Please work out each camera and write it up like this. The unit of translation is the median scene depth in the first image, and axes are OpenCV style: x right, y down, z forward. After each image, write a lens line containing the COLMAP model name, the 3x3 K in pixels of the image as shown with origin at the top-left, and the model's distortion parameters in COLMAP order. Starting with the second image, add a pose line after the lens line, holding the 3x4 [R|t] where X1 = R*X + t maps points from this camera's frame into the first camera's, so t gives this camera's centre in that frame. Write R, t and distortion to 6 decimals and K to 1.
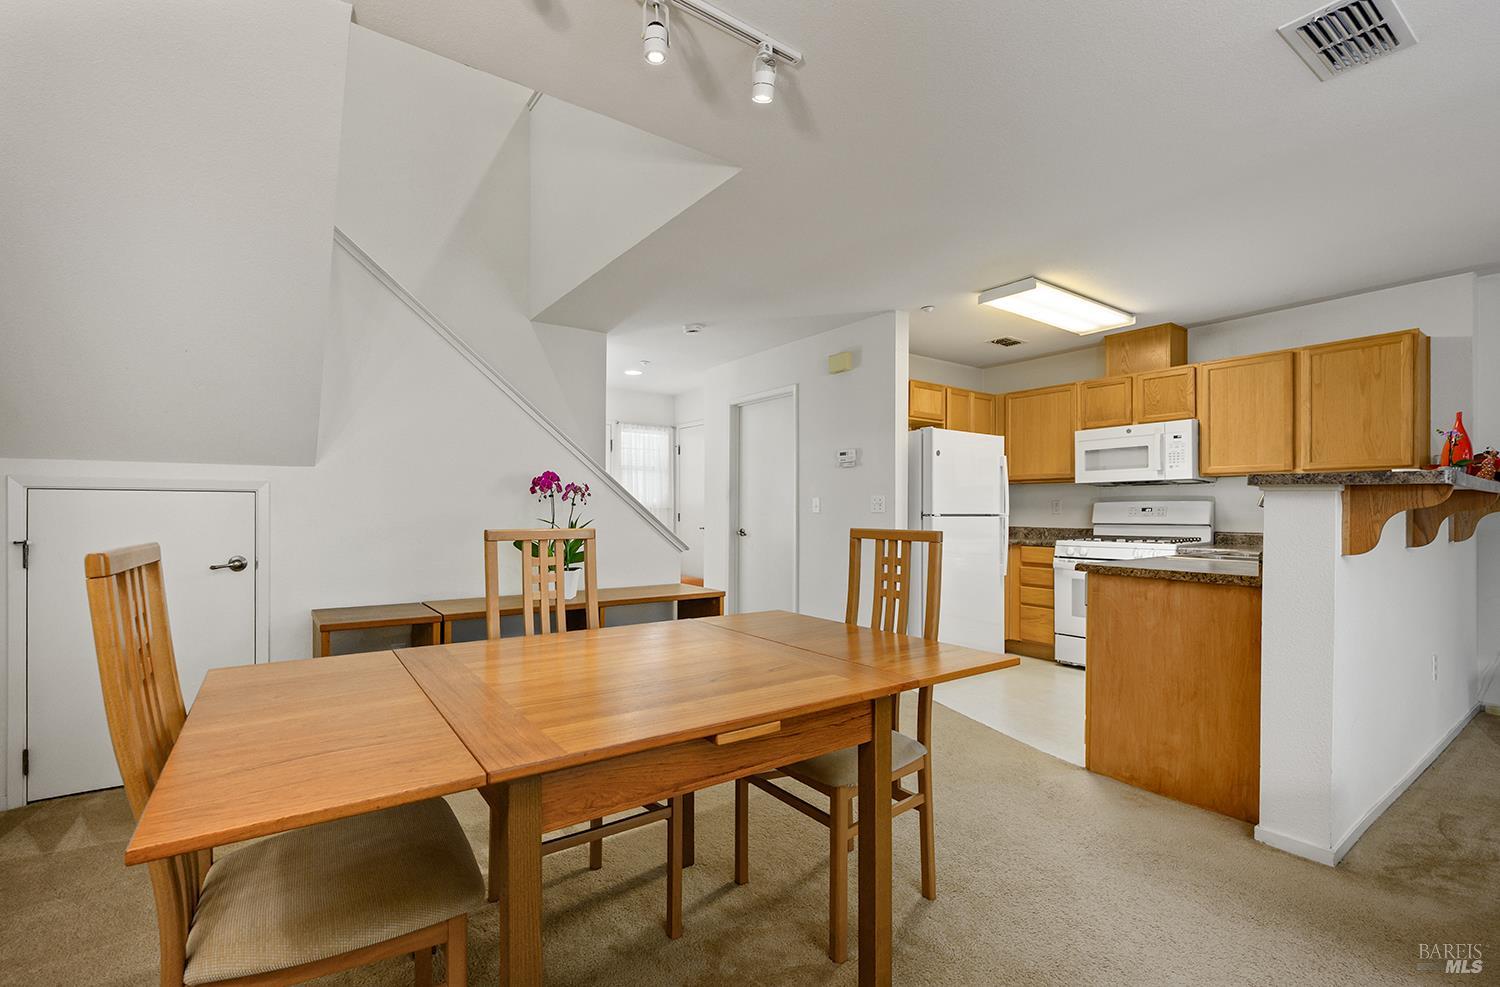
lens RADIAL K [[650.0, 0, 691.8], [0, 650.0, 513.2], [0, 0, 1]] dist [-0.002240, -0.000125]
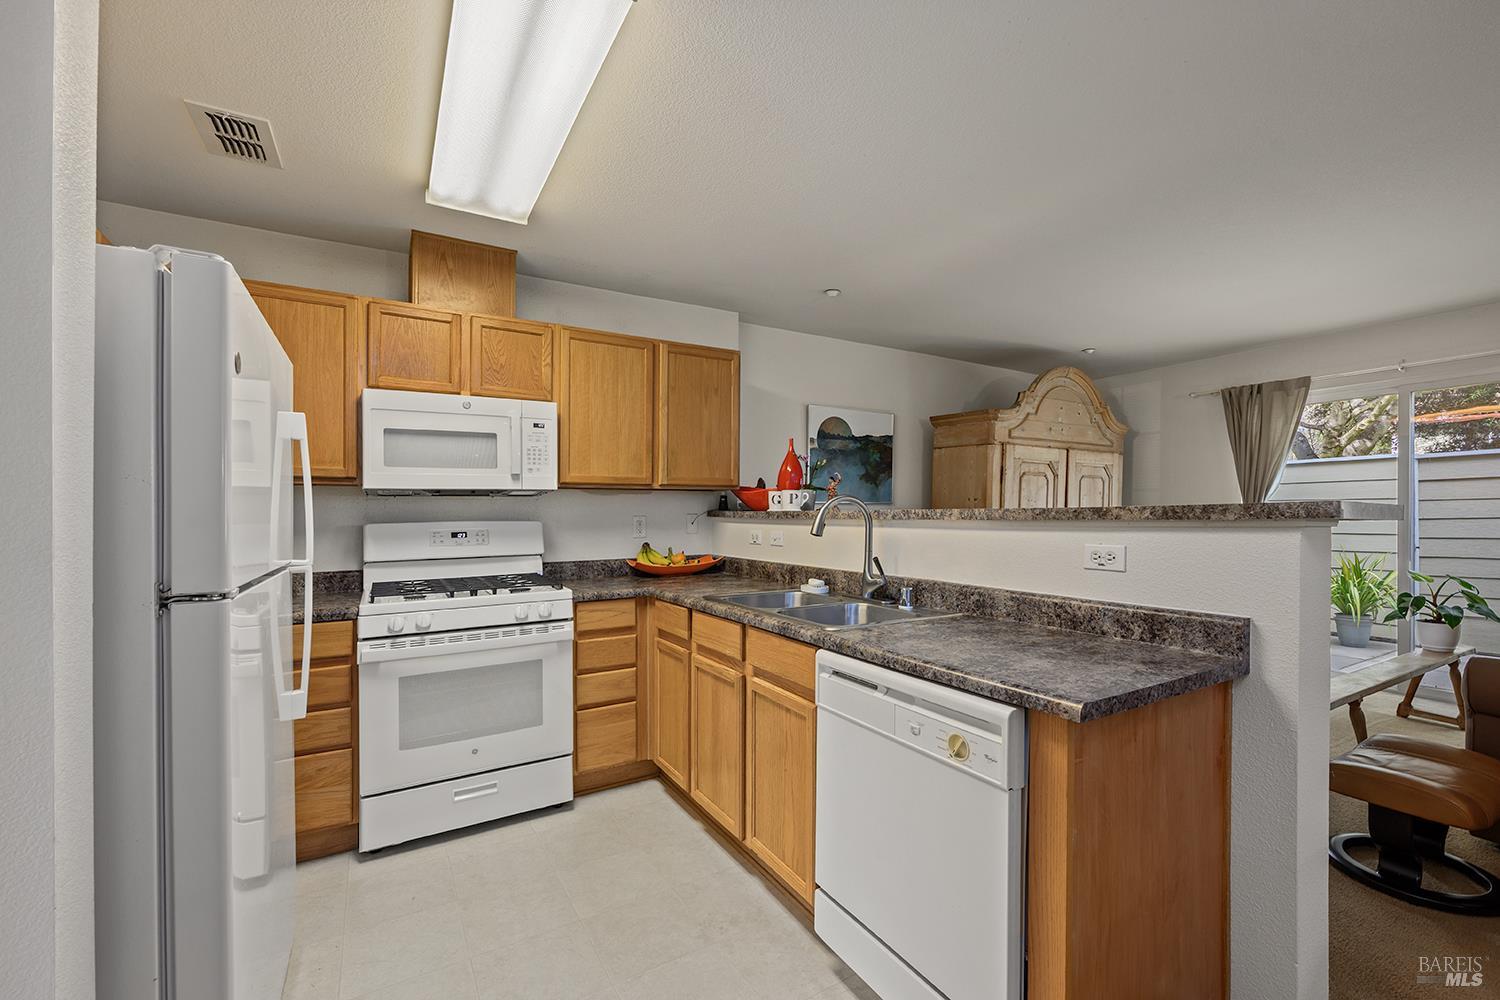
lens RADIAL K [[616.8, 0, 755.2], [0, 616.8, 509.8], [0, 0, 1]] dist [-0.002289, 0.000030]
pose [[0.049880, 0.001346, 0.998754, 0.132519], [0.010740, 0.999941, -0.001884, -0.028664], [-0.998697, 0.010821, 0.049862, 0.772835]]
